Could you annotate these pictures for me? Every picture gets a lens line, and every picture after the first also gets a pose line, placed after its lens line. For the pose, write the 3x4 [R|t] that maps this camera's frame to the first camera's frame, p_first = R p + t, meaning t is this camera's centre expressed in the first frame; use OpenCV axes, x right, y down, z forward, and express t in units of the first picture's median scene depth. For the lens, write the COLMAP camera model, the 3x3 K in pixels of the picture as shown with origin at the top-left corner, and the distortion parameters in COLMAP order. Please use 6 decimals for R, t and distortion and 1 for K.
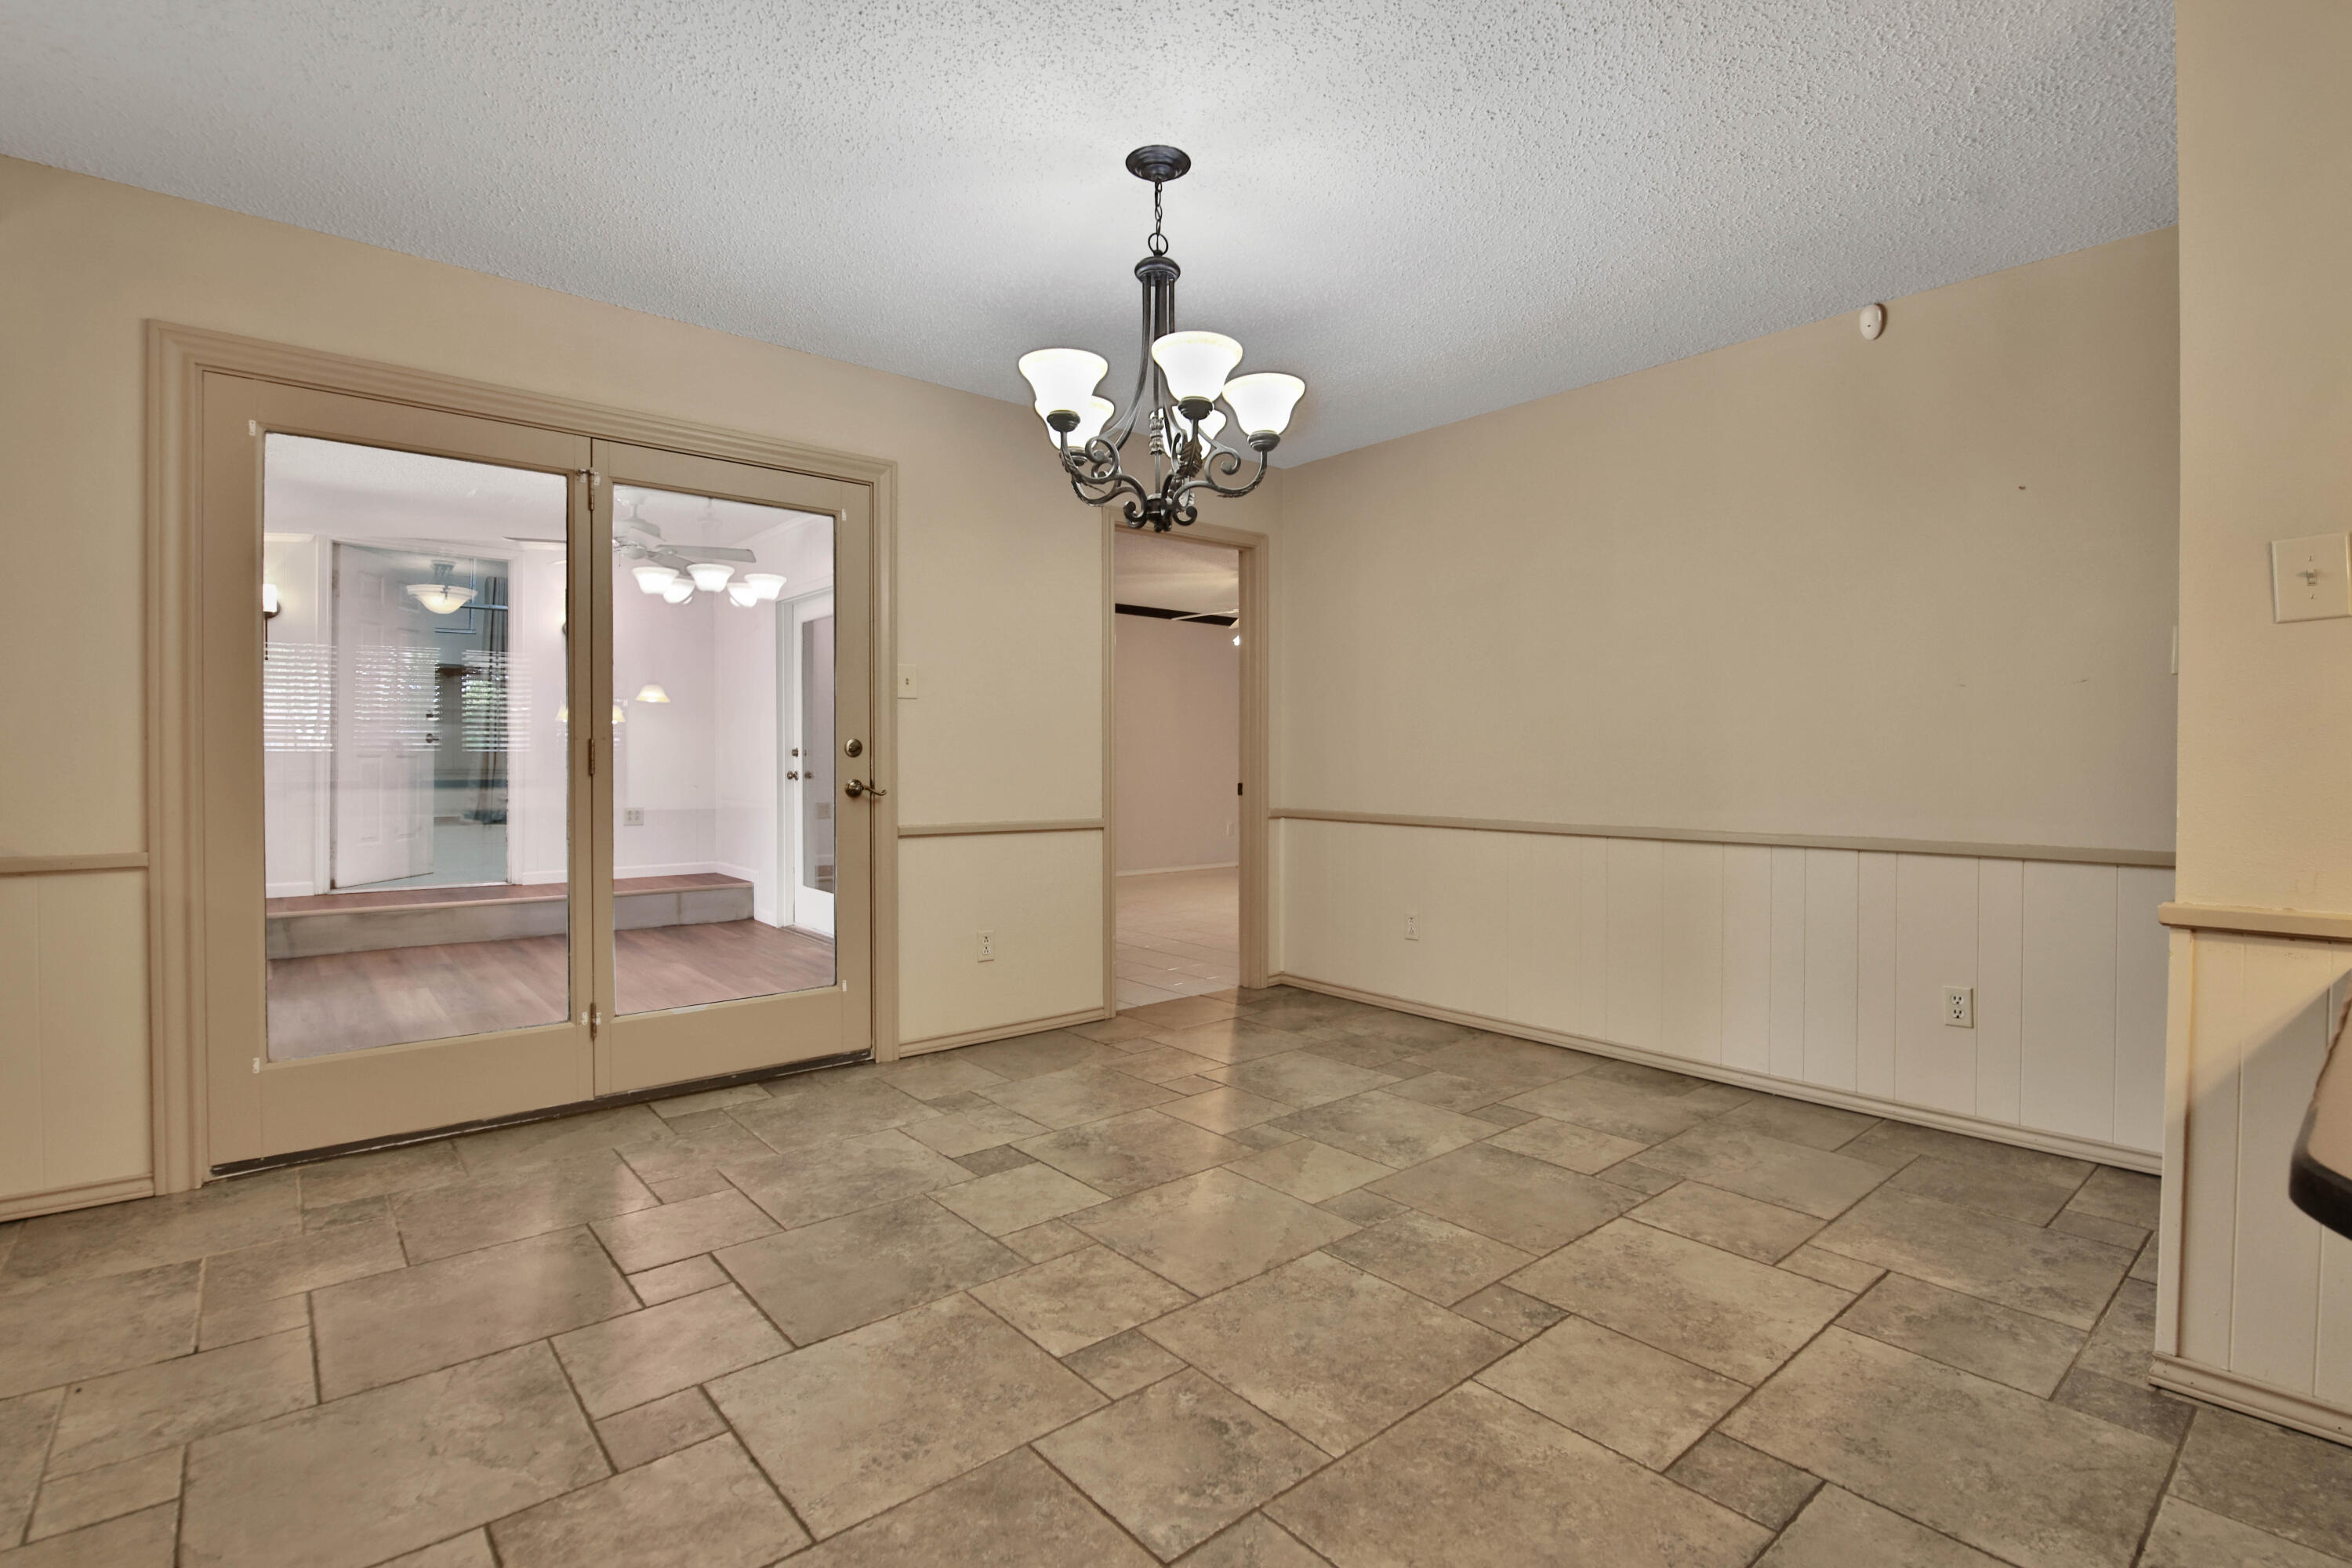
lens RADIAL K [[1091.9, 0, 1177.1], [0, 1091.9, 776.6], [0, 0, 1]] dist [0.004978, -0.011220]
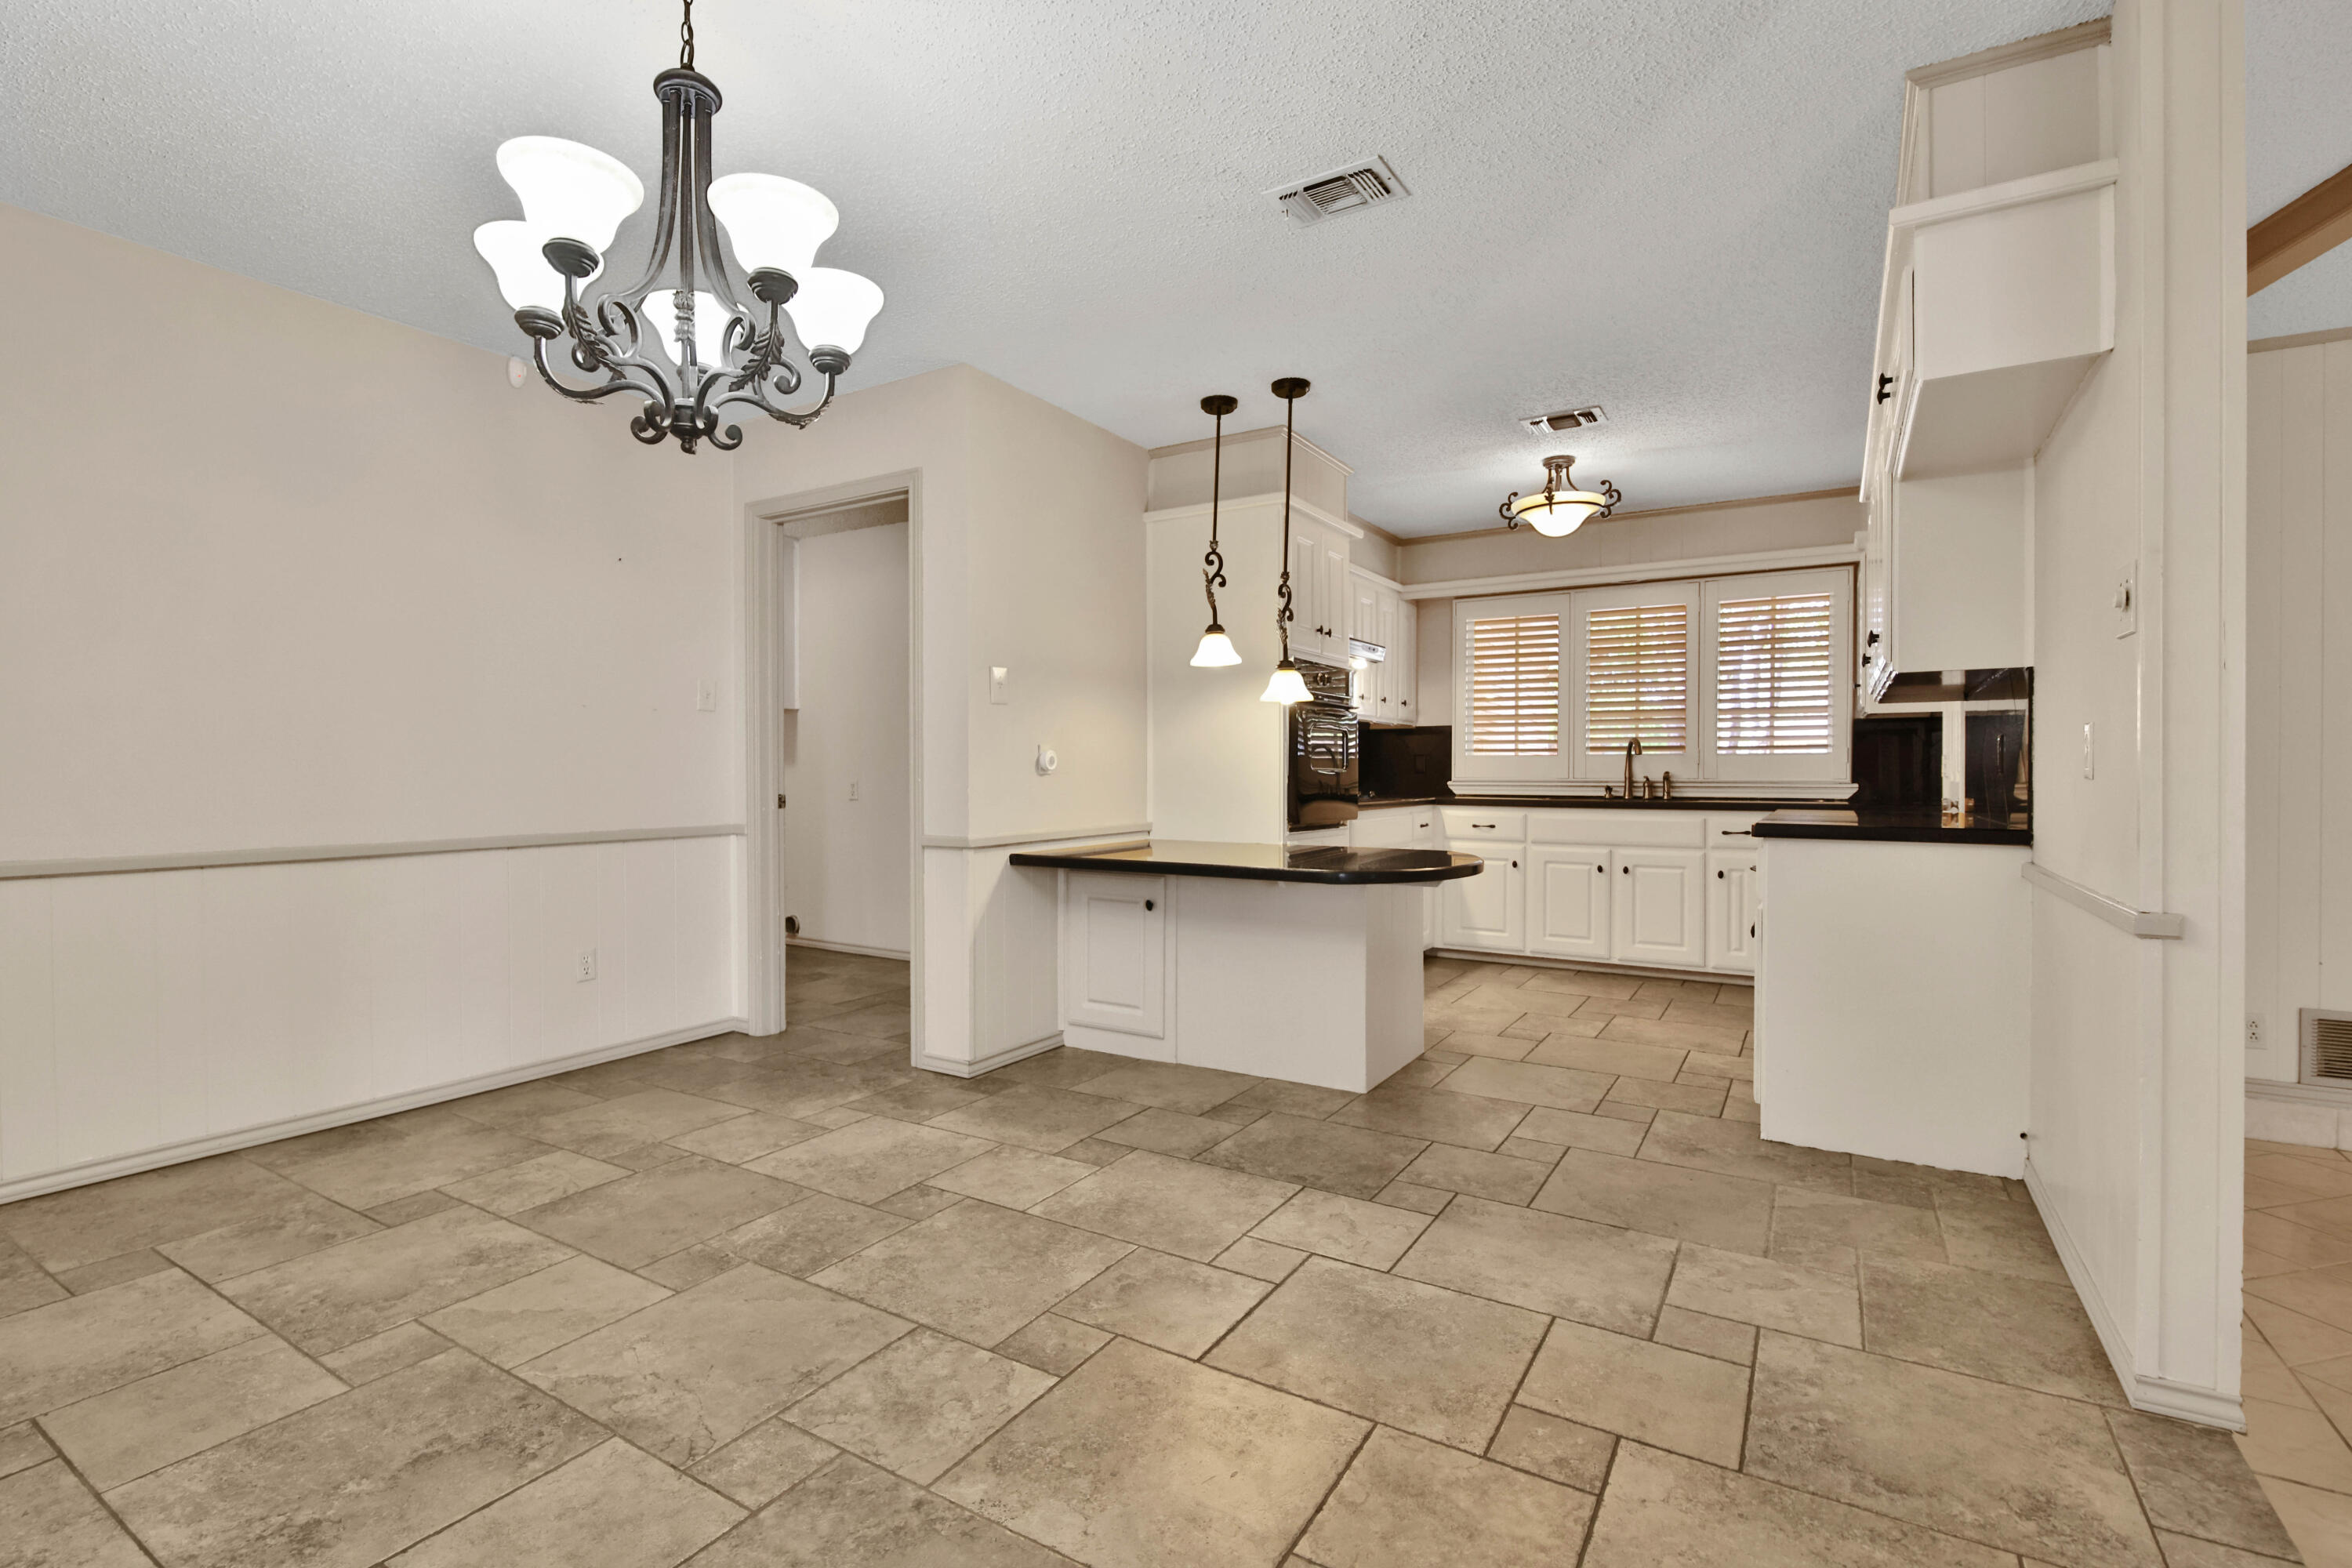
lens RADIAL K [[1091.9, 0, 1171.3], [0, 1091.9, 782.4], [0, 0, 1]] dist [0.004978, -0.011220]
pose [[-0.319282, -0.012863, 0.947573, -0.858037], [0.013505, 0.999745, 0.018121, -0.010543], [-0.947564, 0.018583, -0.319026, 0.984000]]
